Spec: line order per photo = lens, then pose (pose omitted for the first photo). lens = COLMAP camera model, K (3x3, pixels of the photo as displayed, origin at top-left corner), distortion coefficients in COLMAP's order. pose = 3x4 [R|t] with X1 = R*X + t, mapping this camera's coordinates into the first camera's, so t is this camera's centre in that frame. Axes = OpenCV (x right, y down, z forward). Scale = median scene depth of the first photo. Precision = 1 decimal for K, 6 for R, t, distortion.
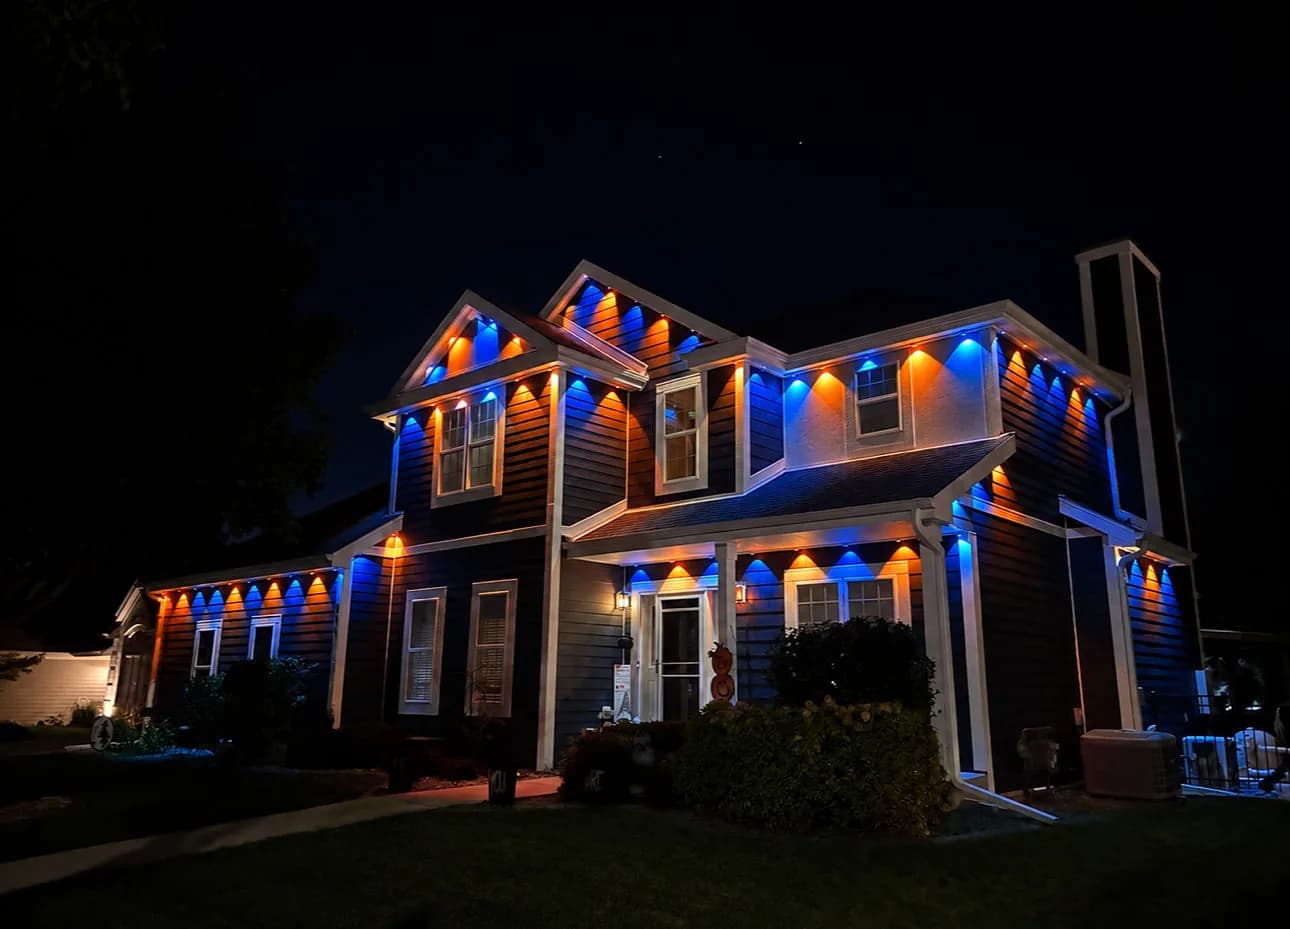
lens RADIAL K [[983.9, 0, 651.8], [0, 983.9, 461.0], [0, 0, 1]] dist [0.036748, -0.013147]
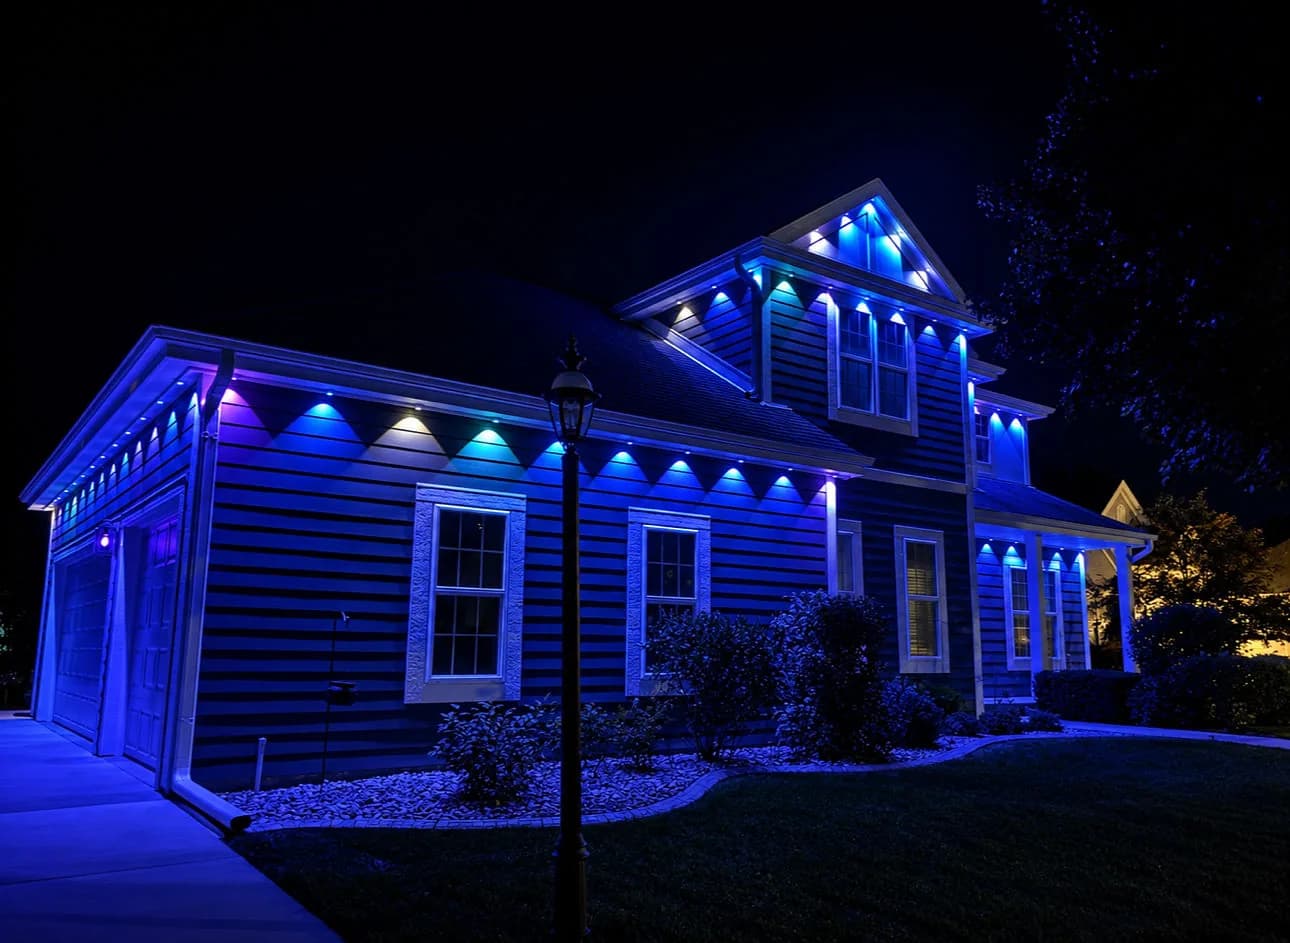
lens RADIAL K [[995.4, 0, 648.6], [0, 995.4, 473.6], [0, 0, 1]] dist [0.031402, -0.012550]
pose [[0.211299, 0.161396, 0.964004, -1.109209], [-0.236326, 0.965446, -0.109838, 0.232205], [-0.948421, -0.204611, 0.242140, 1.013338]]
